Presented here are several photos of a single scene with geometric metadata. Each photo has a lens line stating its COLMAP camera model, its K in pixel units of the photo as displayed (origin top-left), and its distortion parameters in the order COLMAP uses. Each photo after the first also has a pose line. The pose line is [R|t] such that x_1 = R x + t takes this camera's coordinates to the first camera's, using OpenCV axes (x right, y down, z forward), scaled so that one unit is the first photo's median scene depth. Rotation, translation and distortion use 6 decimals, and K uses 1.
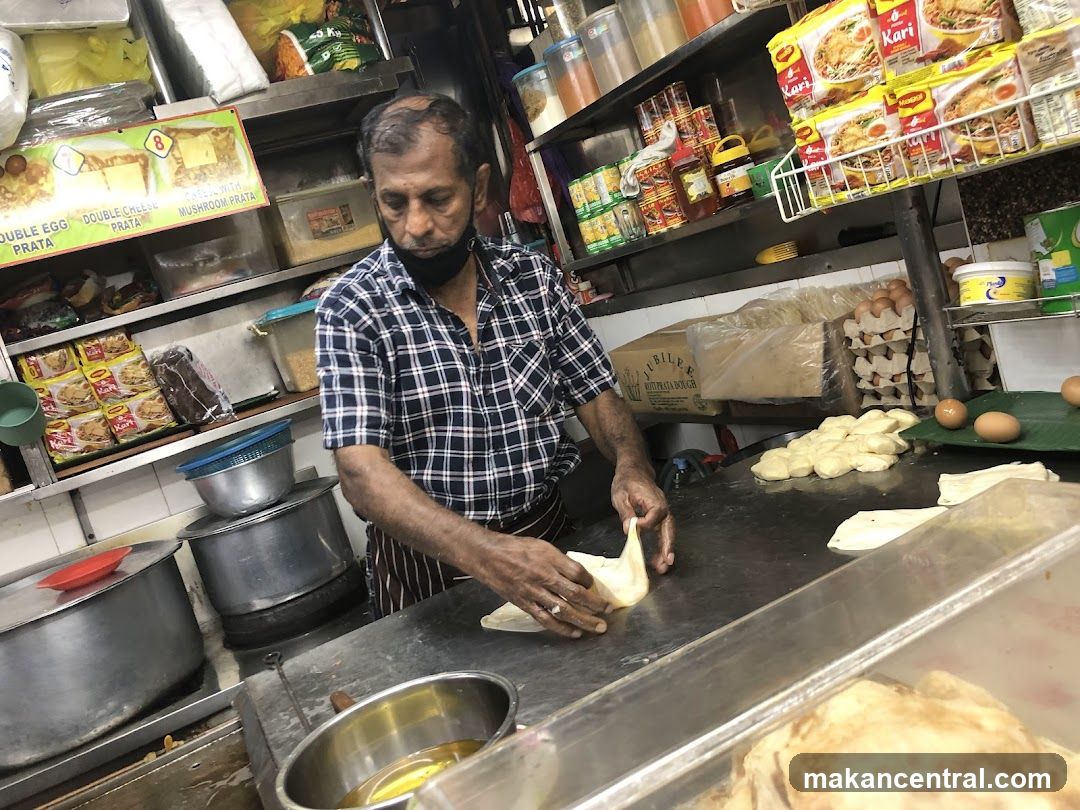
lens RADIAL K [[888.0, 0, 540.0], [0, 888.0, 405.0], [0, 0, 1]] dist [0.000857, 0.005301]
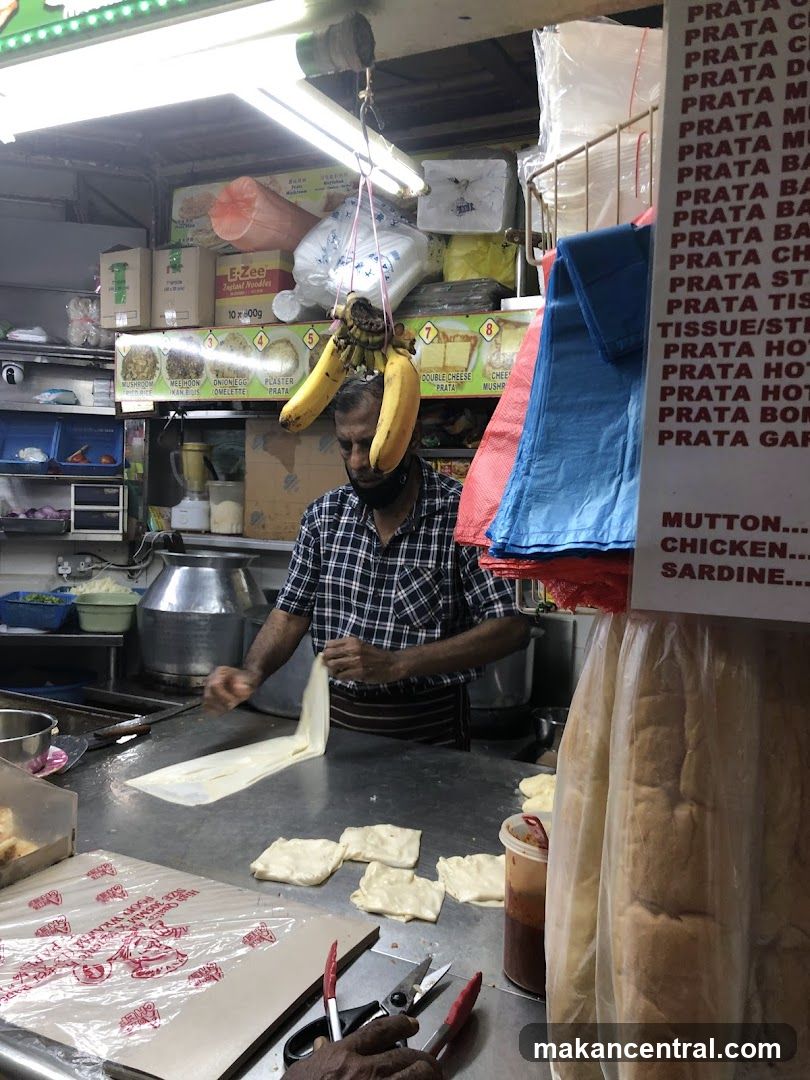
lens RADIAL K [[888.0, 0, 405.0], [0, 888.0, 540.0], [0, 0, 1]] dist [0.000857, 0.005301]
pose [[0.559474, 0.347972, -0.752266, 0.530593], [-0.319912, 0.927932, 0.191305, -0.212834], [0.764621, 0.133629, 0.630475, 0.153023]]
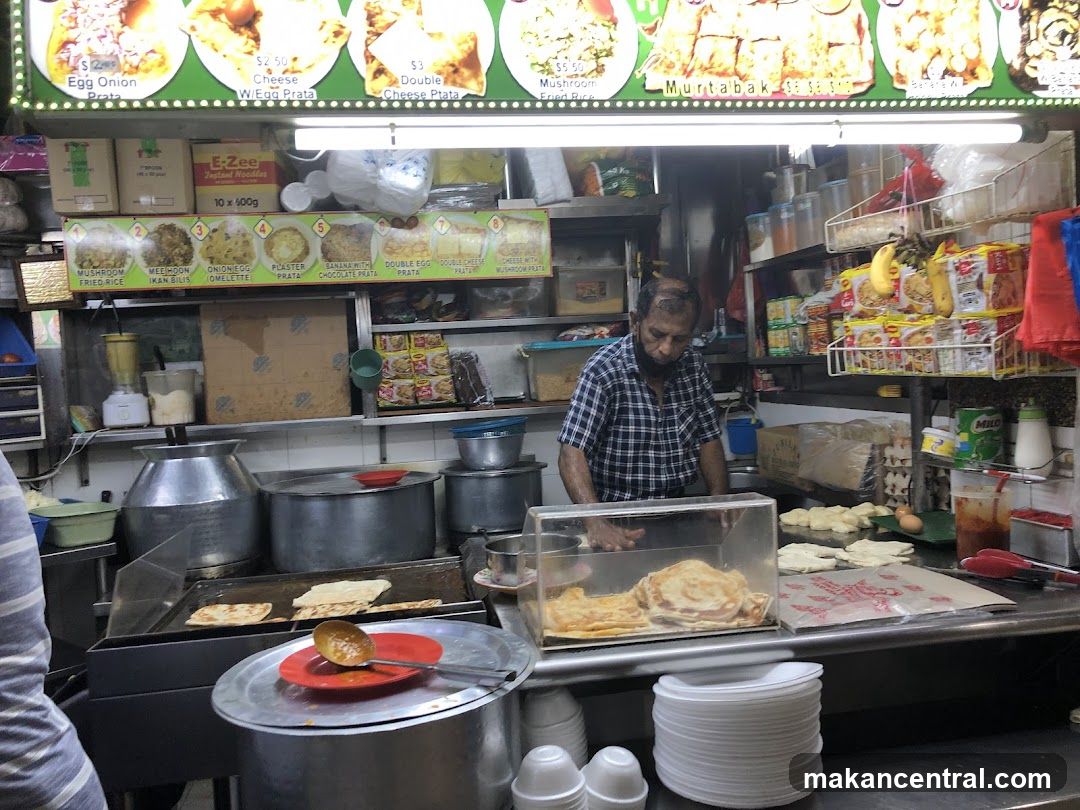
lens RADIAL K [[888.0, 0, 540.0], [0, 888.0, 405.0], [0, 0, 1]] dist [0.000857, 0.005301]
pose [[0.930365, 0.251789, -0.266500, 0.131661], [-0.263374, 0.964660, -0.008041, 0.003039], [0.255058, 0.077671, 0.963801, -0.436341]]
